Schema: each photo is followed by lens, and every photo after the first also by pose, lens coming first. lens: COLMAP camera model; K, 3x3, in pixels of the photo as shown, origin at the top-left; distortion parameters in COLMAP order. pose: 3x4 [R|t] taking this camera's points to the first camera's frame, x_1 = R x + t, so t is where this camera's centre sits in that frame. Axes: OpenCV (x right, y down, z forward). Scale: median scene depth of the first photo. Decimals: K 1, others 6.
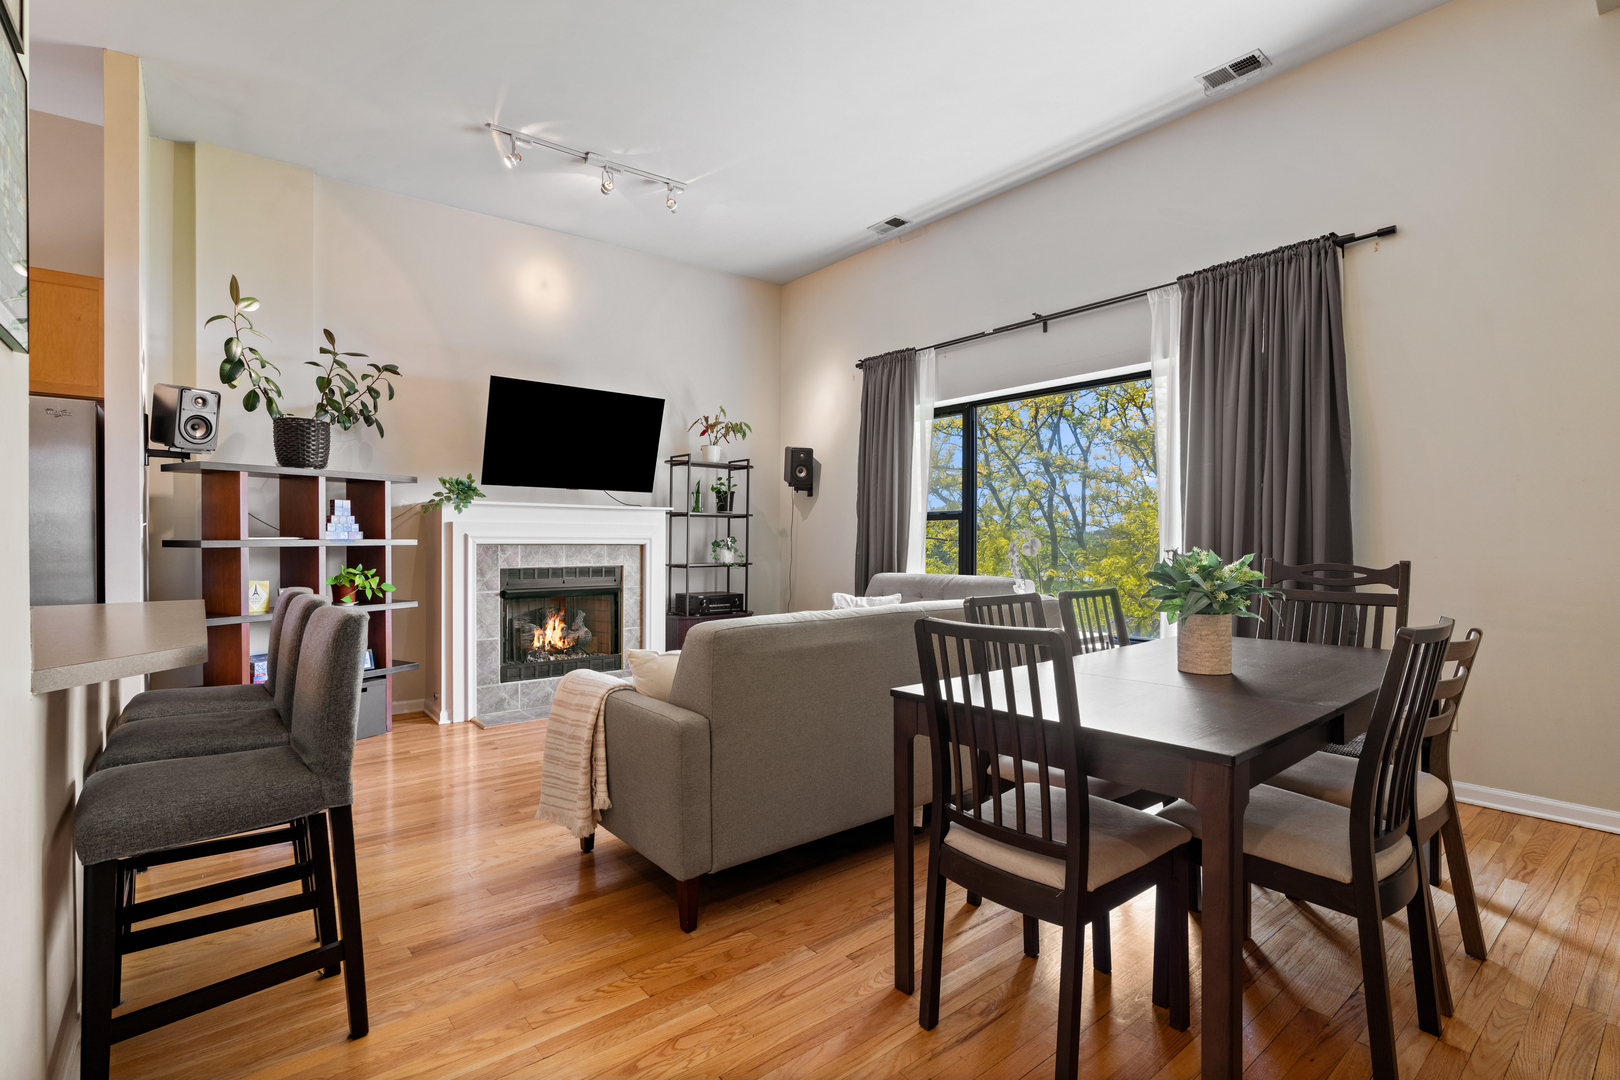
lens RADIAL K [[756.0, 0, 799.5], [0, 756.0, 545.3], [0, 0, 1]] dist [-0.018020, 0.011640]
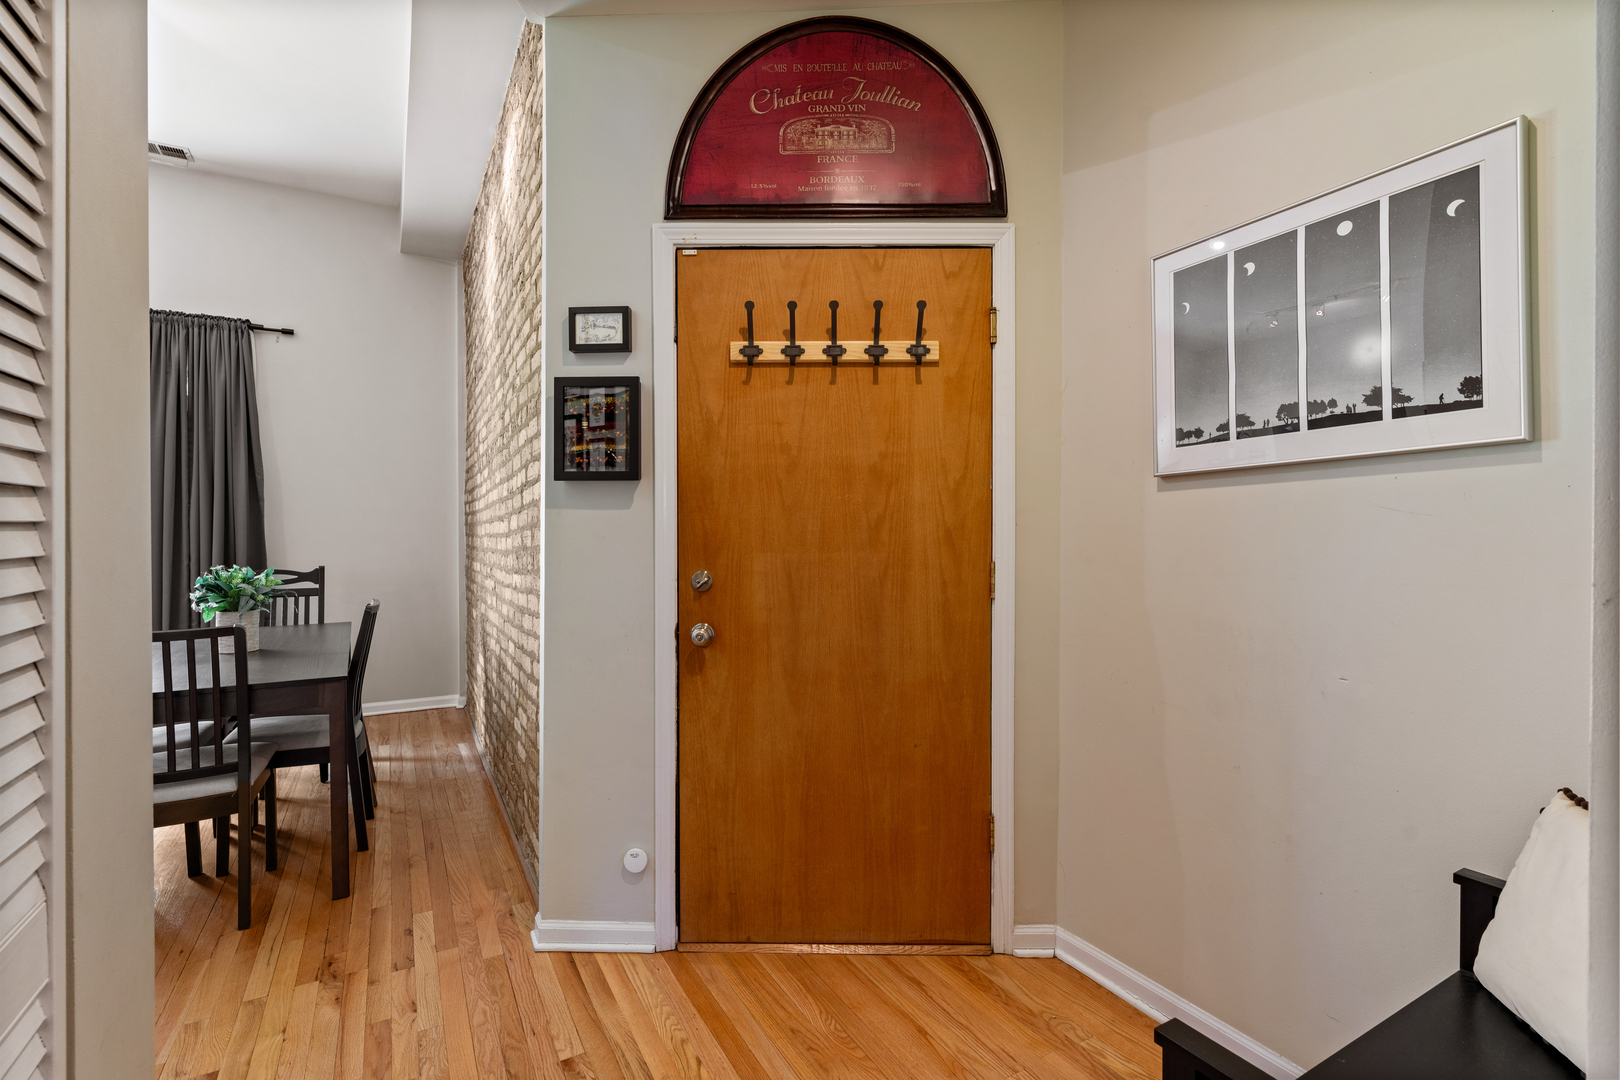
lens RADIAL K [[742.5, 0, 802.9], [0, 742.5, 542.2], [0, 0, 1]] dist [-0.007728, 0.000940]
pose [[0.166669, -0.012337, 0.985936, -0.310913], [0.006195, 0.999915, 0.011465, -0.022959], [-0.985993, 0.004197, 0.166731, -0.136727]]
